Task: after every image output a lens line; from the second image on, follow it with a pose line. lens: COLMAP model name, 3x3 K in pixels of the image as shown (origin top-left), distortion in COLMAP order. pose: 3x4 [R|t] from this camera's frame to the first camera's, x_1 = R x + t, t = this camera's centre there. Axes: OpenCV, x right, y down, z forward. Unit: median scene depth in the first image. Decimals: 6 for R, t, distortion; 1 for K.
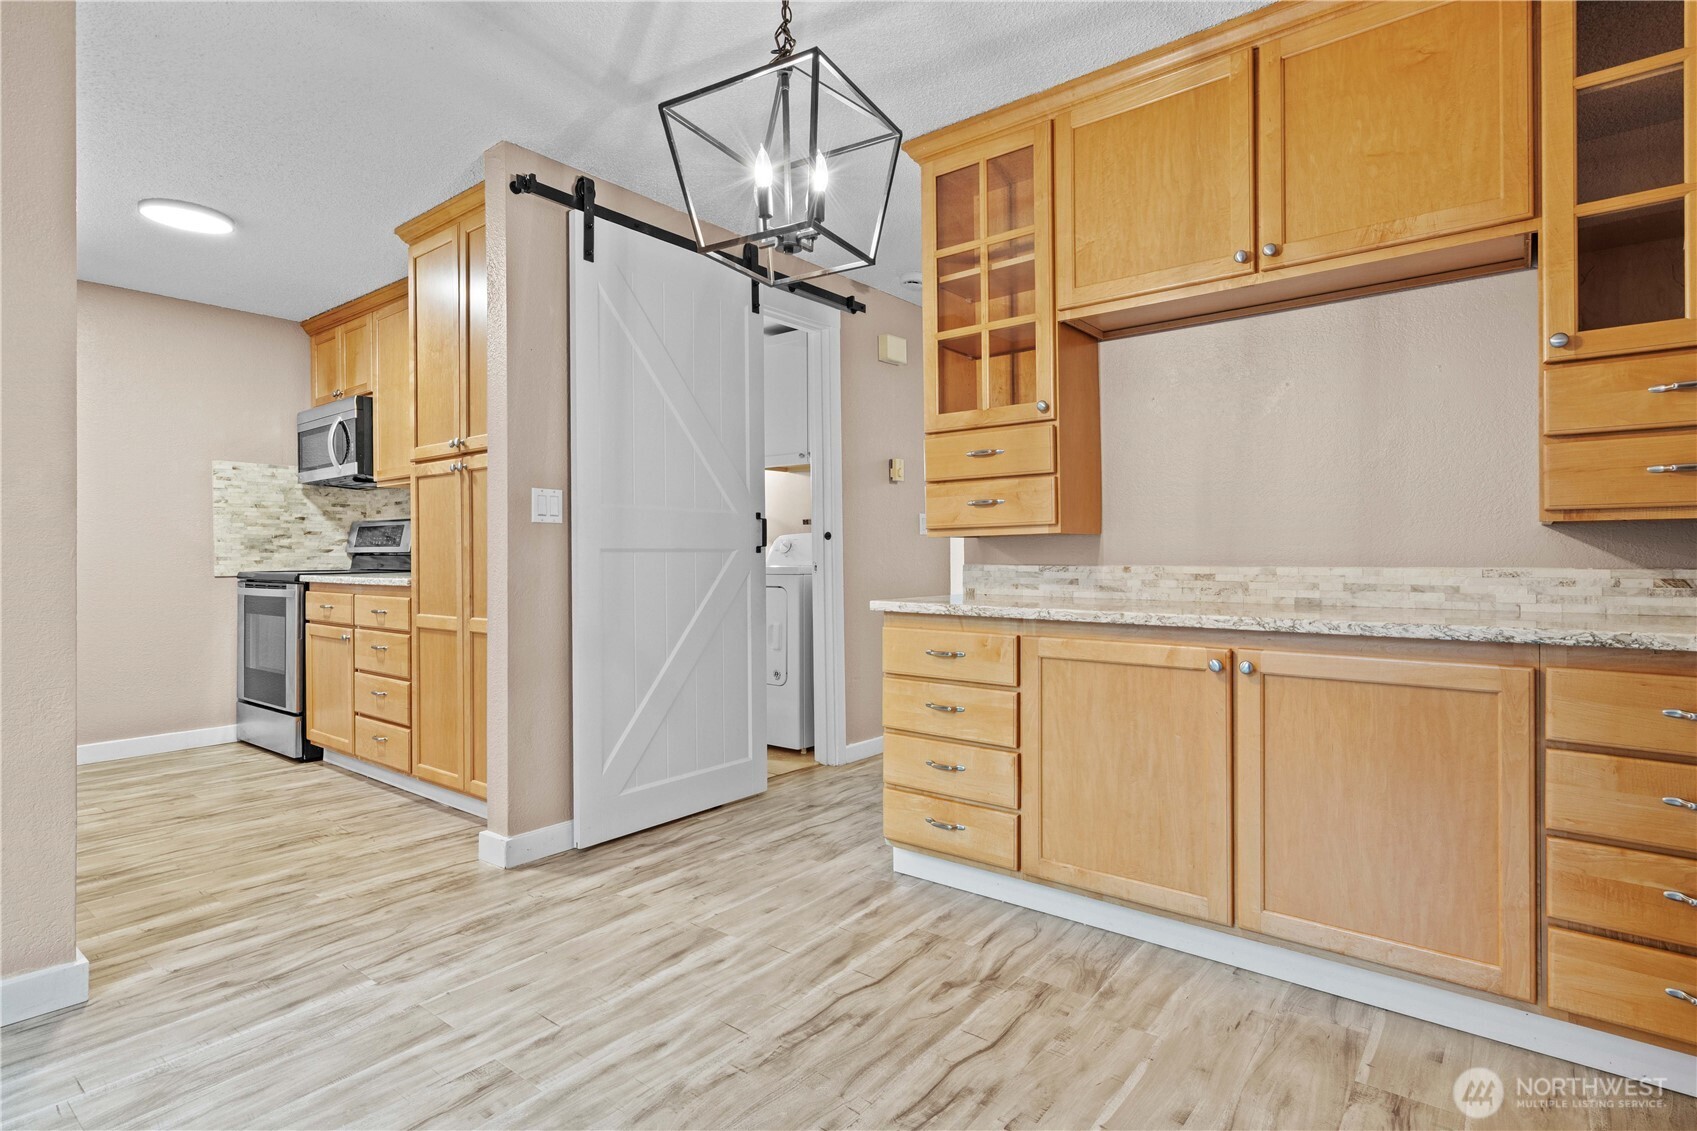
lens RADIAL K [[859.9, 0, 842.4], [0, 859.9, 556.5], [0, 0, 1]] dist [0.003813, 0.000450]
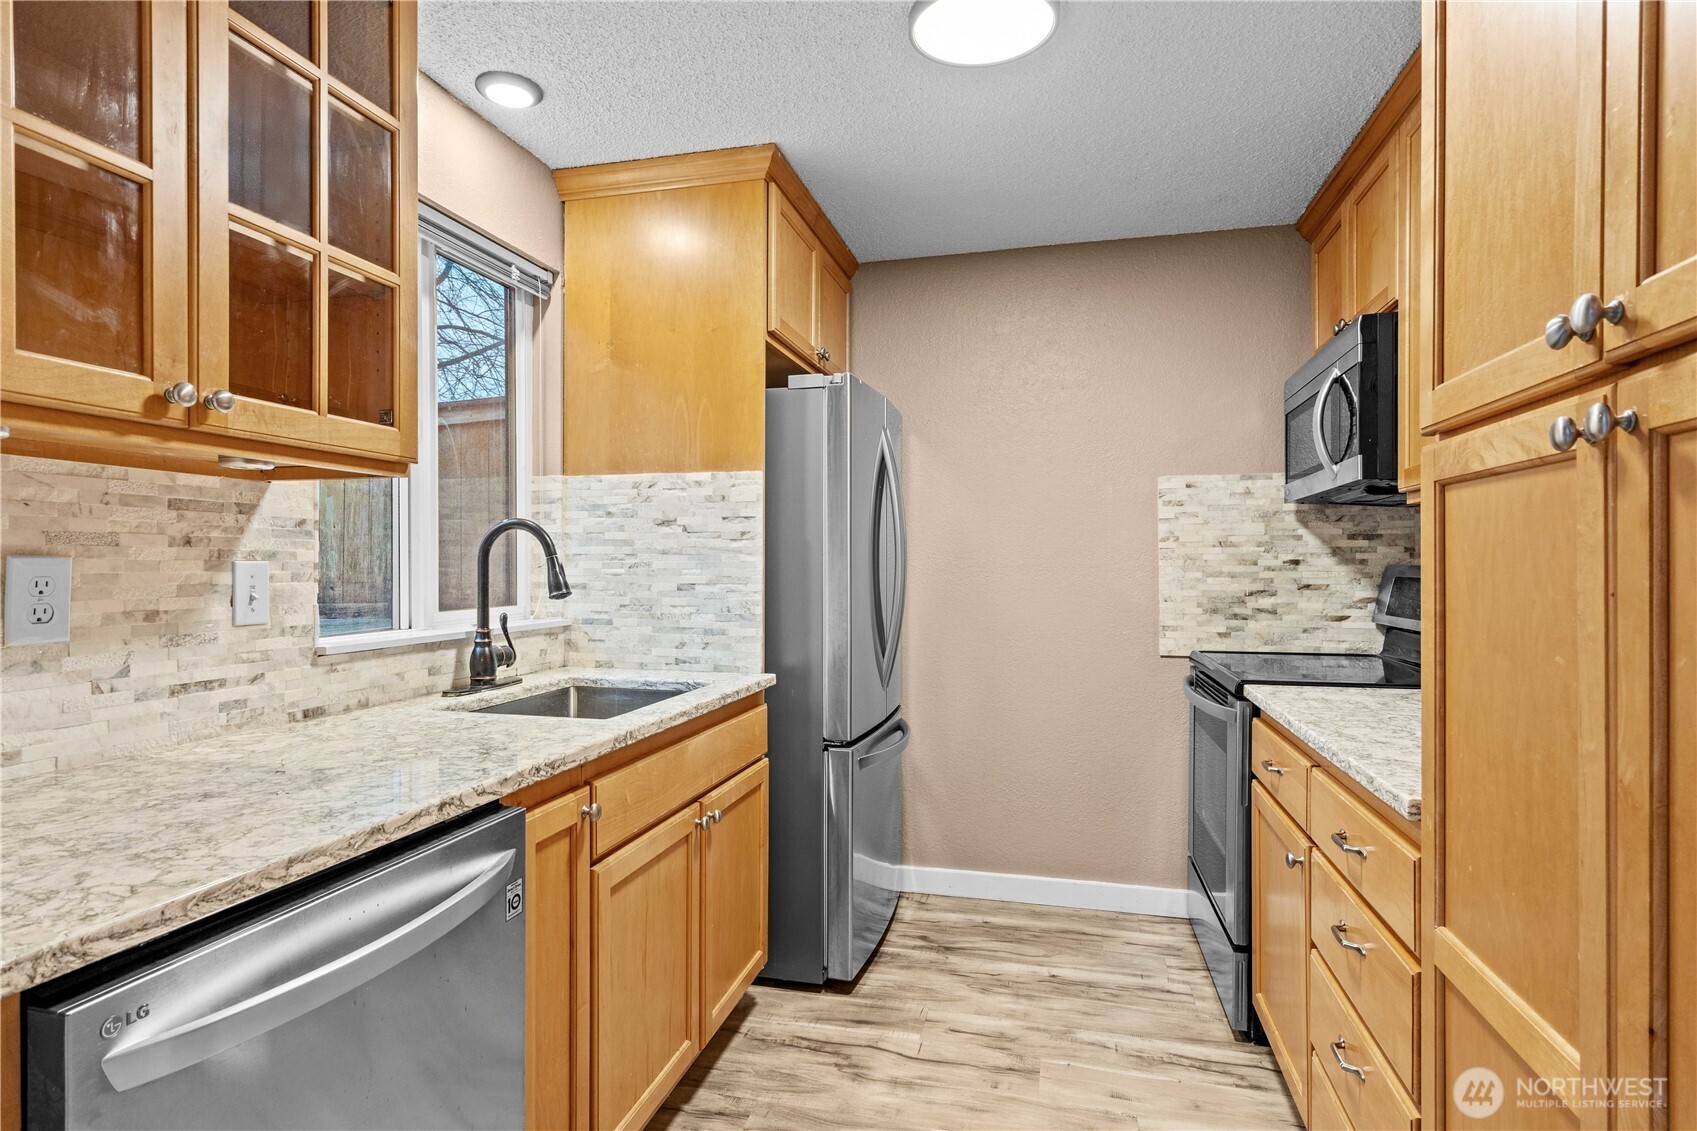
lens RADIAL K [[859.9, 0, 845.3], [0, 859.9, 564.7], [0, 0, 1]] dist [0.003813, 0.000450]
pose [[0.393177, 0.008788, -0.919421, -0.224542], [-0.002568, 0.999961, 0.008460, -0.049397], [0.919459, -0.000965, 0.393185, 0.521100]]
